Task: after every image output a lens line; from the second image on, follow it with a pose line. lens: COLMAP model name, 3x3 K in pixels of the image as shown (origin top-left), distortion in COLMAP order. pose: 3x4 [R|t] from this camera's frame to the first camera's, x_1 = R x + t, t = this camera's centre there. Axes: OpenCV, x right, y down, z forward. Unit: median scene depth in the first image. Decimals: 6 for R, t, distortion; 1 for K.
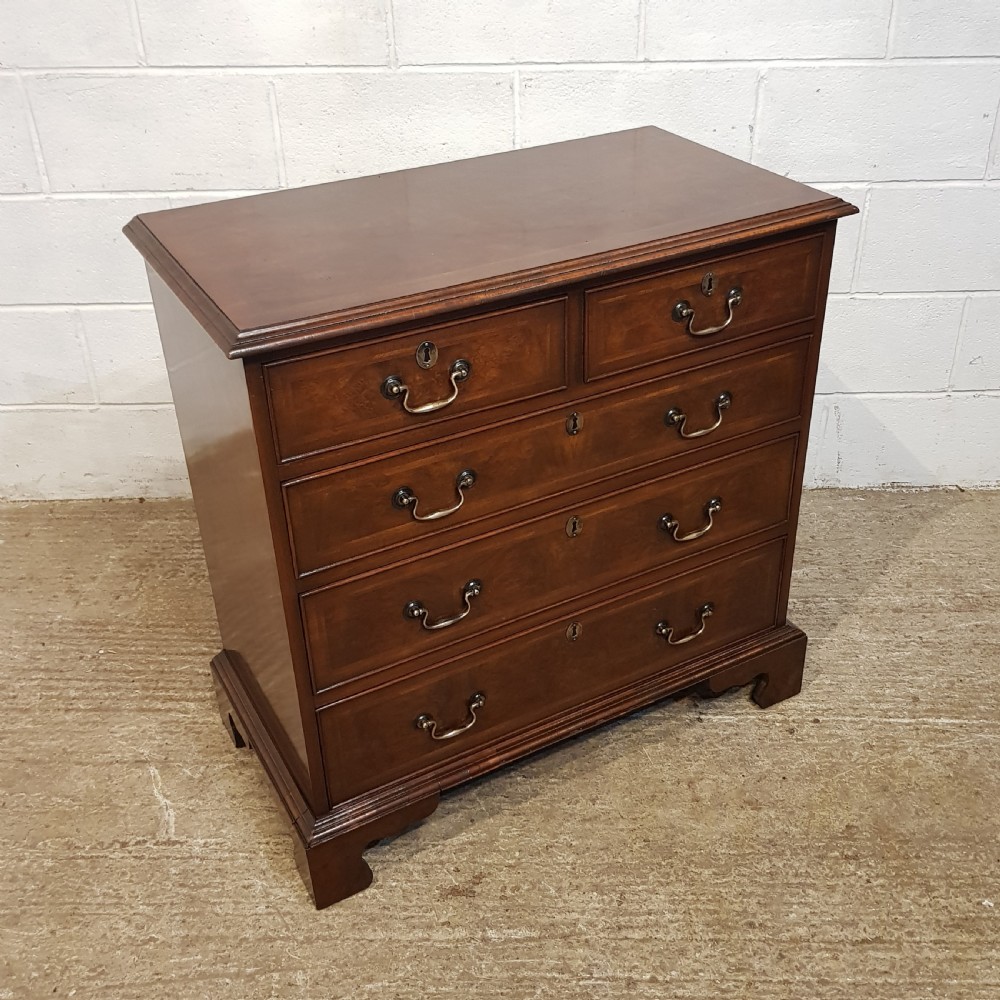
lens RADIAL K [[1160.4, 0, 516.5], [0, 1160.4, 492.1], [0, 0, 1]] dist [0.036747, 0.000000]
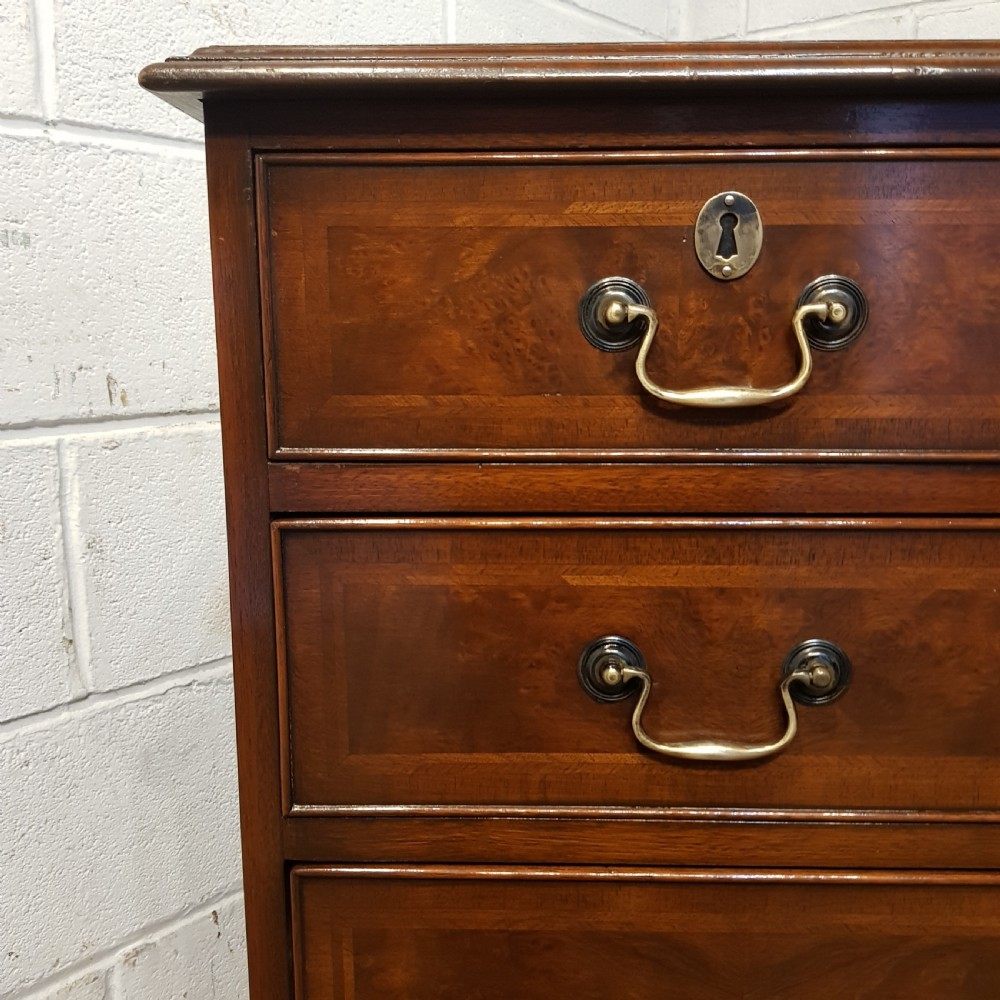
lens RADIAL K [[1056.0, 0, 520.8], [0, 1056.0, 499.6], [0, 0, 1]] dist [0.031432, 0.000000]
pose [[0.857884, 0.099358, -0.504146, 0.031518], [-0.282678, 0.910579, -0.301562, 0.056441], [0.429102, 0.401216, 0.809257, 0.629969]]
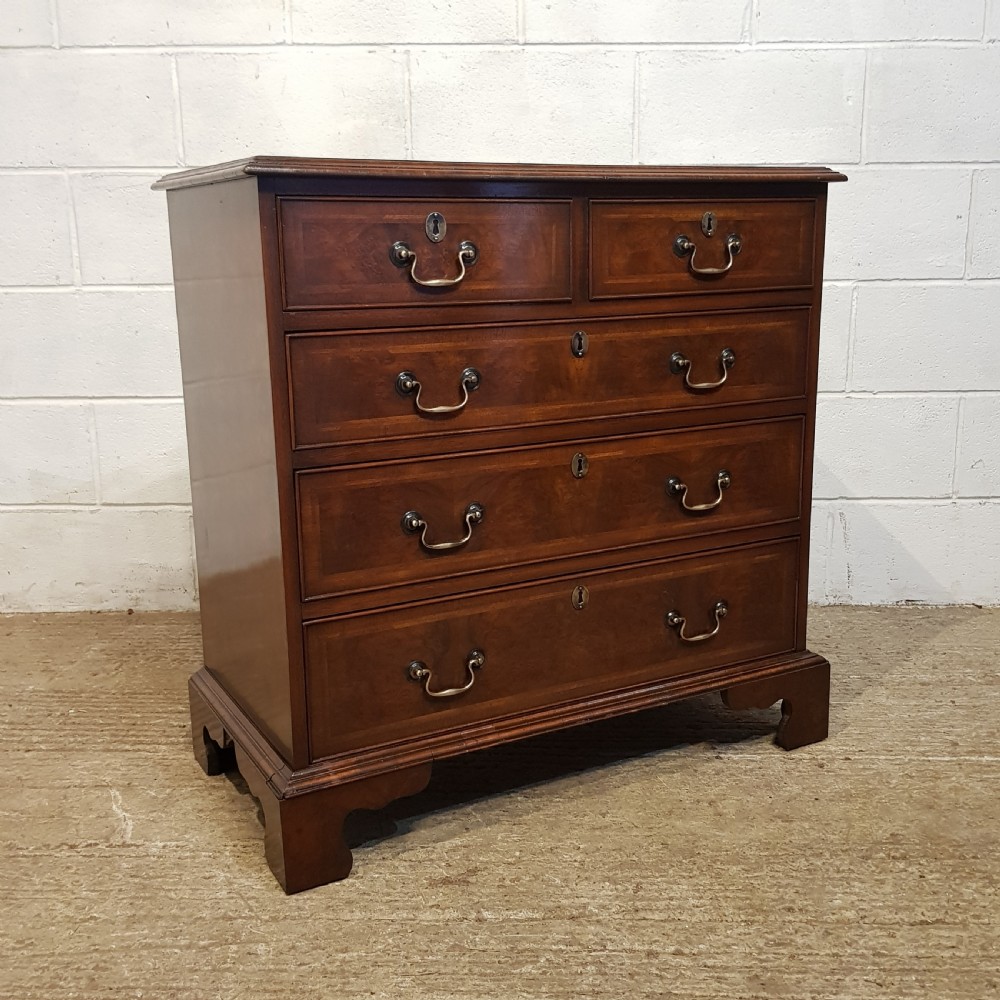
lens RADIAL K [[1160.4, 0, 506.3], [0, 1160.4, 509.9], [0, 0, 1]] dist [0.036747, 0.000000]
pose [[0.999918, 0.009369, -0.008720, -0.003025], [-0.011678, 0.946642, -0.322076, 0.377320], [0.005238, 0.322152, 0.946674, 0.091641]]
